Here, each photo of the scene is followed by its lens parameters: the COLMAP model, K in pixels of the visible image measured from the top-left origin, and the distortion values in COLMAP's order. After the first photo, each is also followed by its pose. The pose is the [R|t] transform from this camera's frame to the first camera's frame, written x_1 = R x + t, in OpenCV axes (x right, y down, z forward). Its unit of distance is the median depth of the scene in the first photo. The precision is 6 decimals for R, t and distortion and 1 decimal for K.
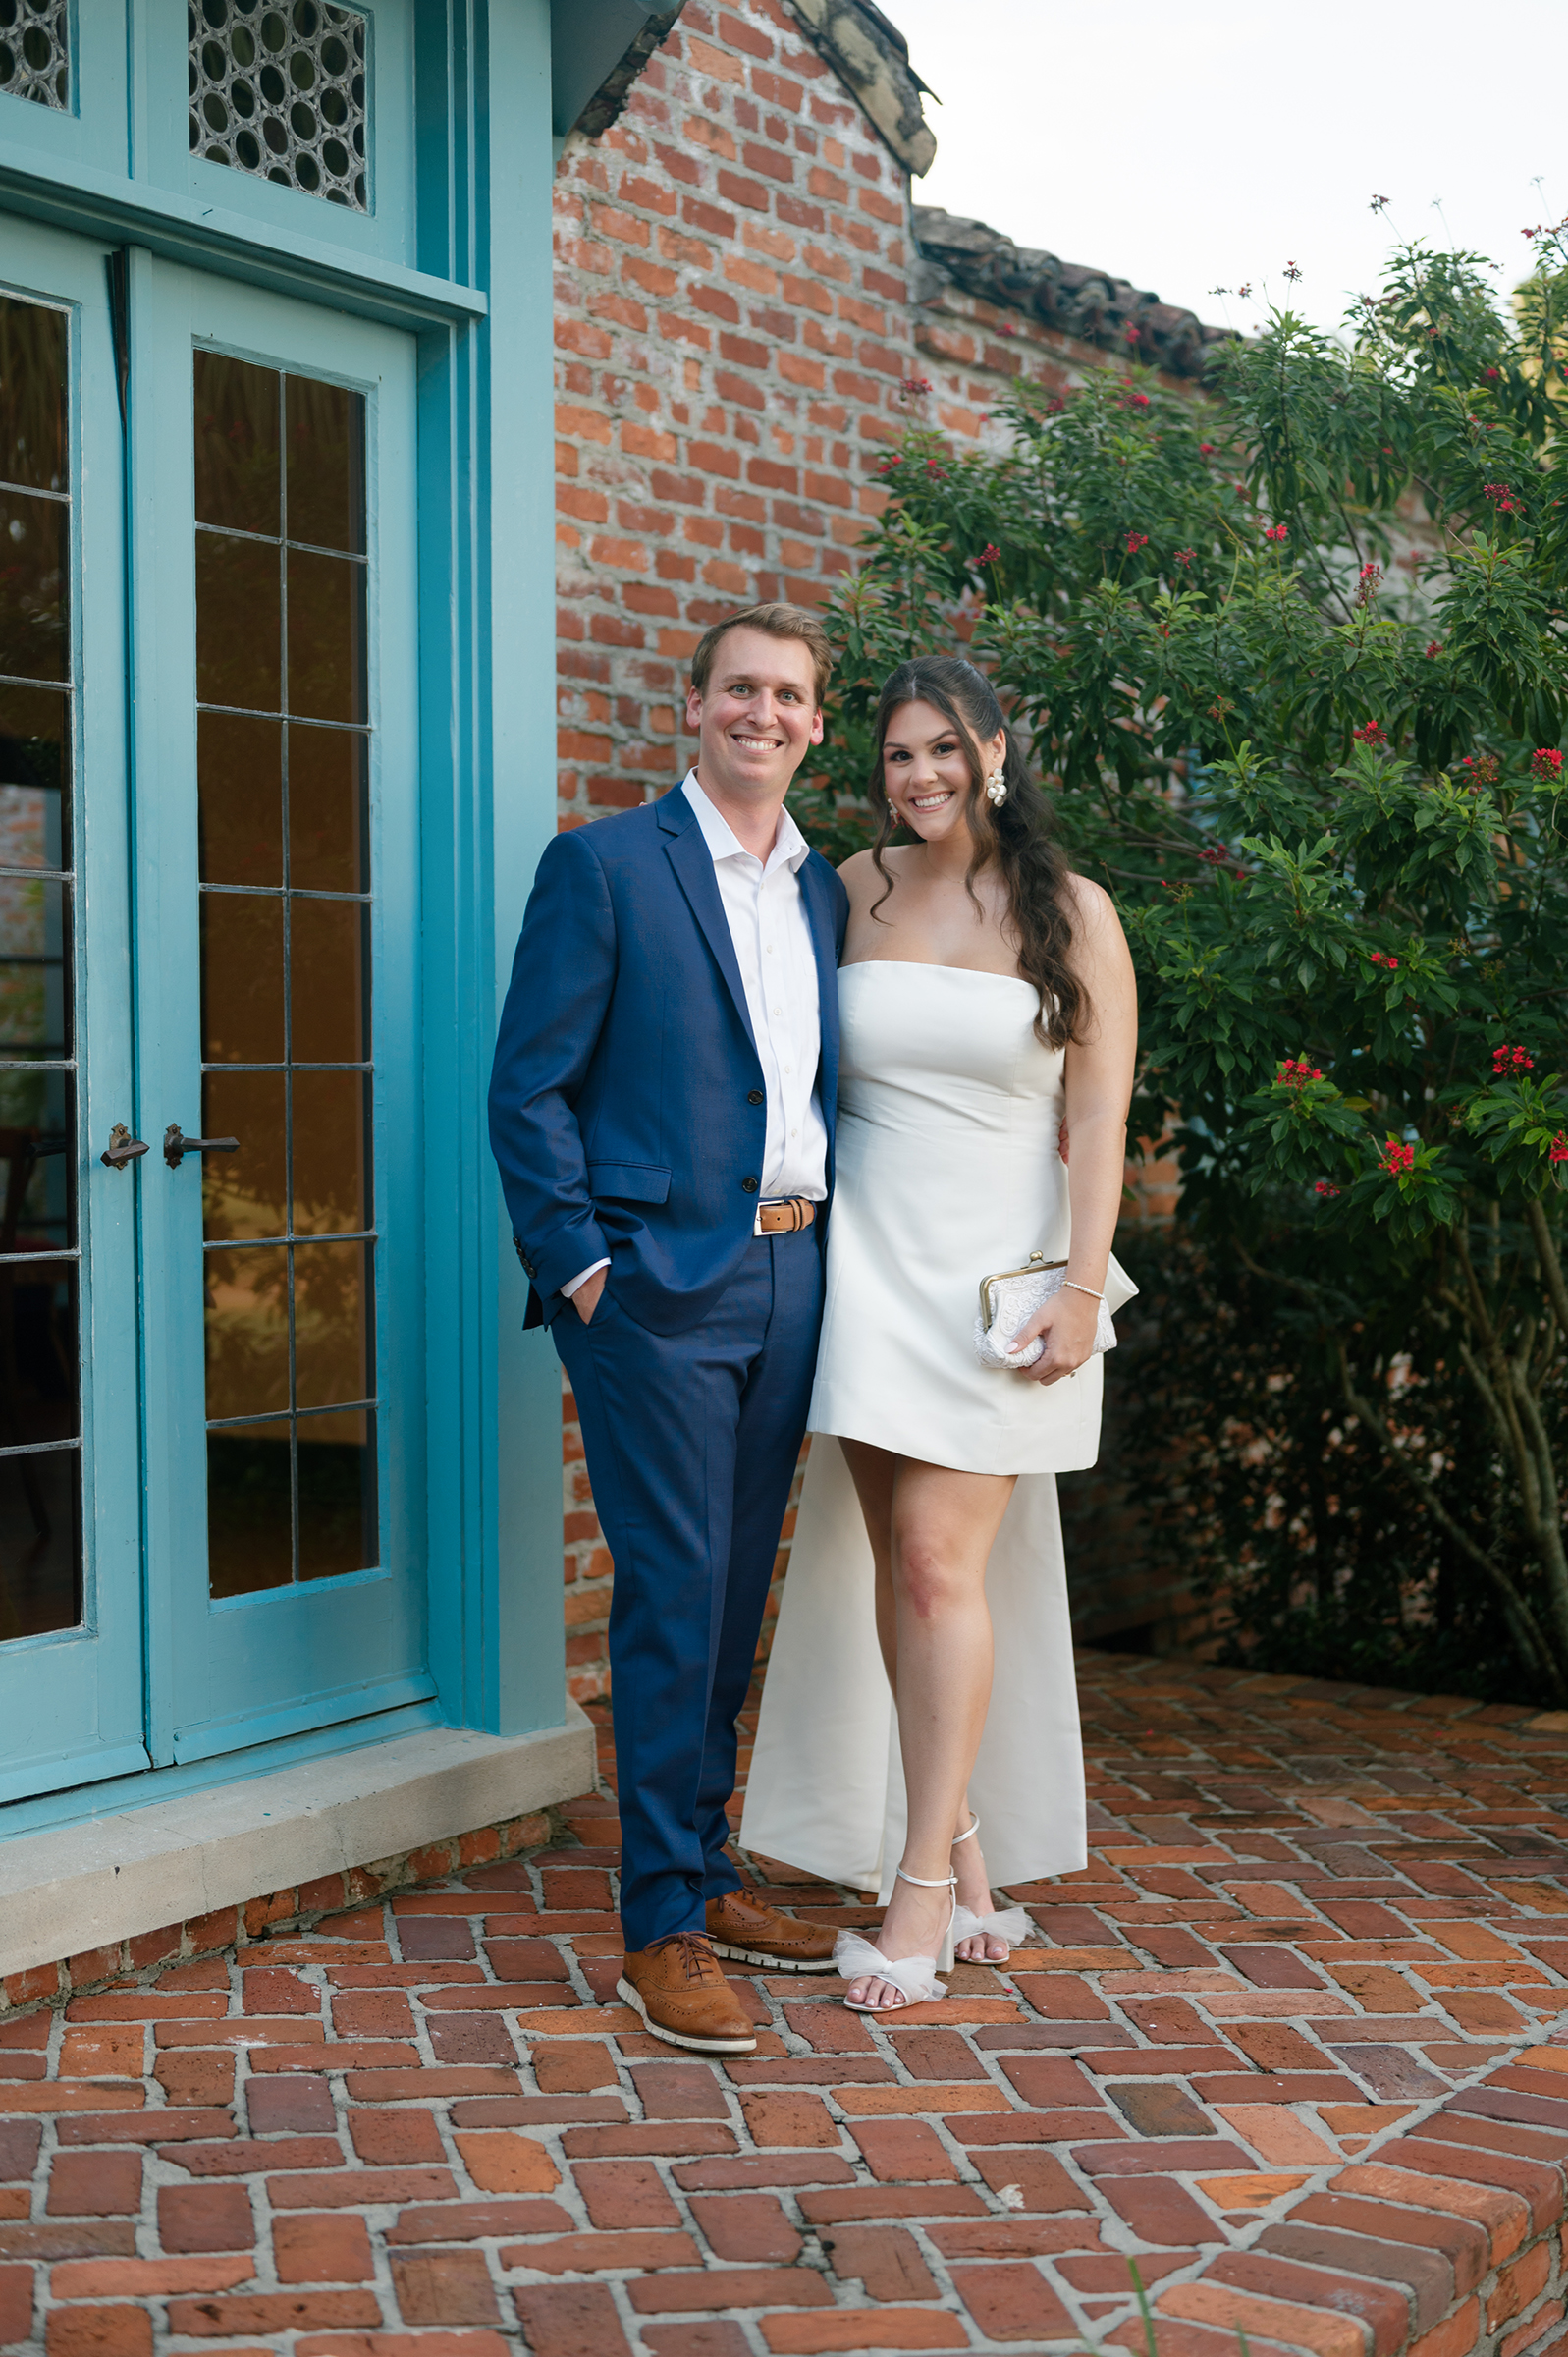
lens RADIAL K [[3226.8, 0, 794.8], [0, 3226.8, 1175.4], [0, 0, 1]] dist [-0.002420, 0.000000]
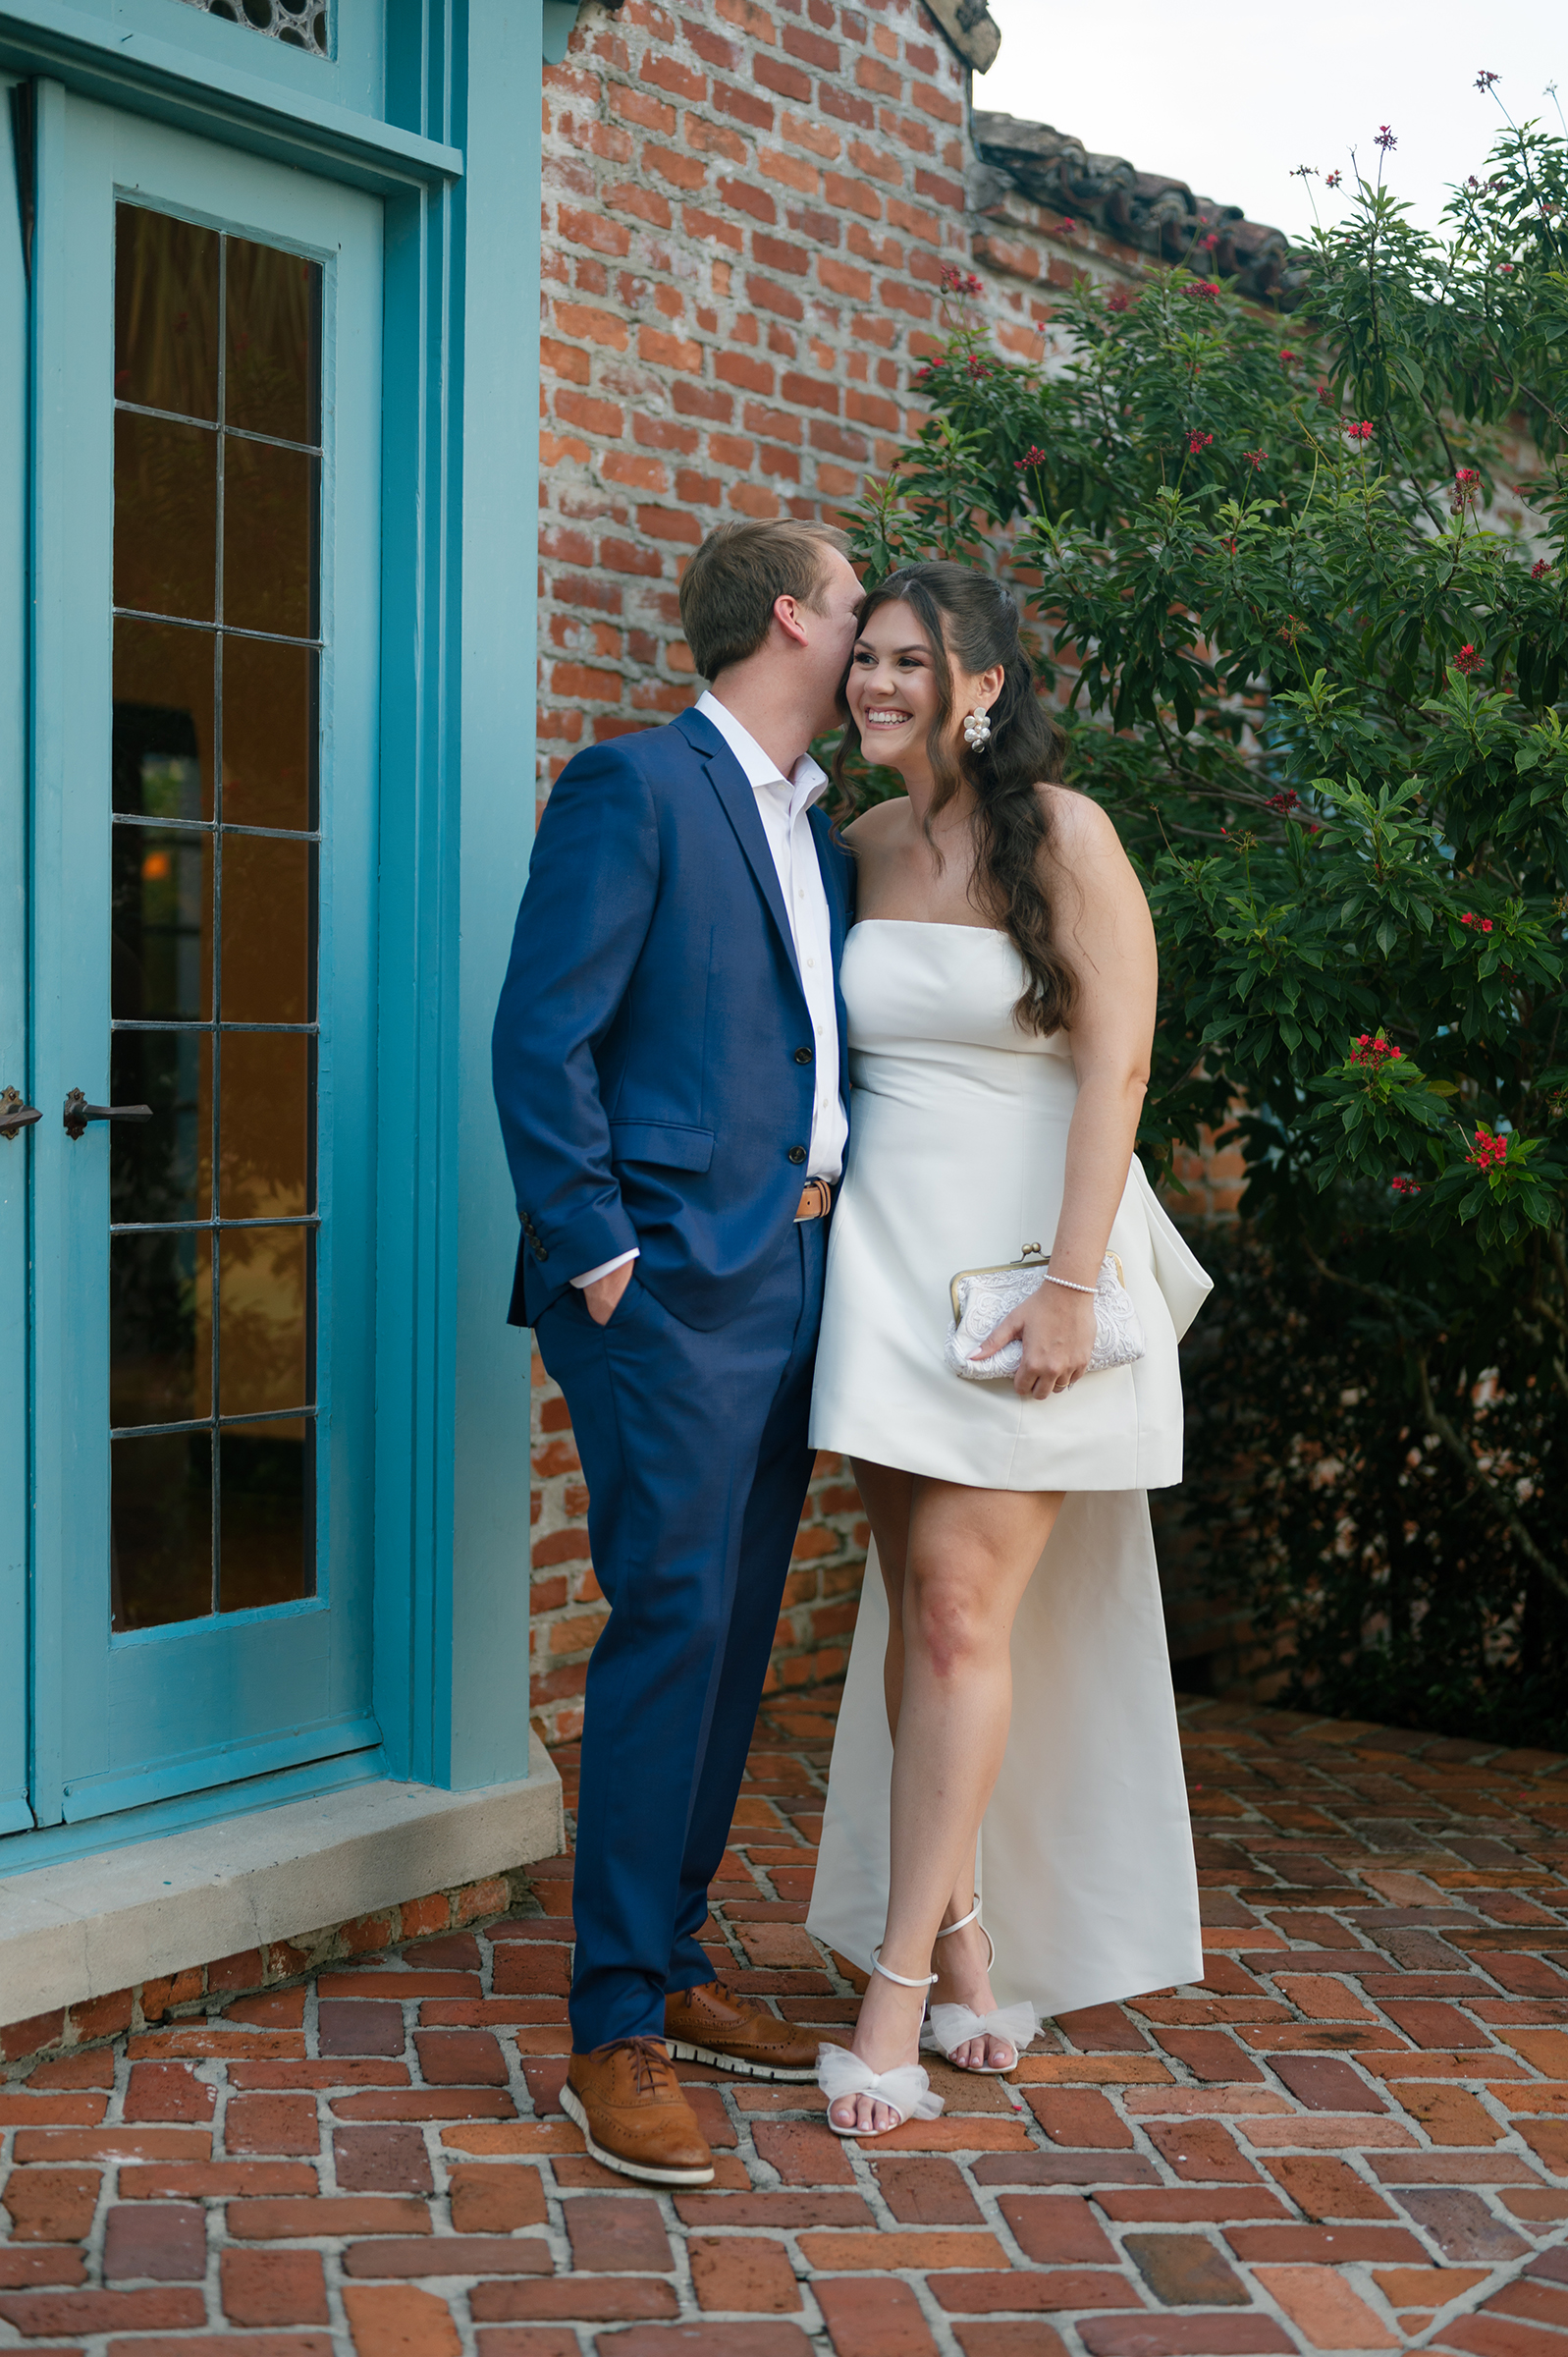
lens RADIAL K [[3226.8, 0, 768.8], [0, 3226.8, 1187.2], [0, 0, 1]] dist [-0.002420, 0.000000]
pose [[0.999279, 0.016523, -0.034195, 0.022790], [-0.016282, 0.999841, 0.007338, 0.001149], [0.034311, -0.006776, 0.999388, 0.123413]]
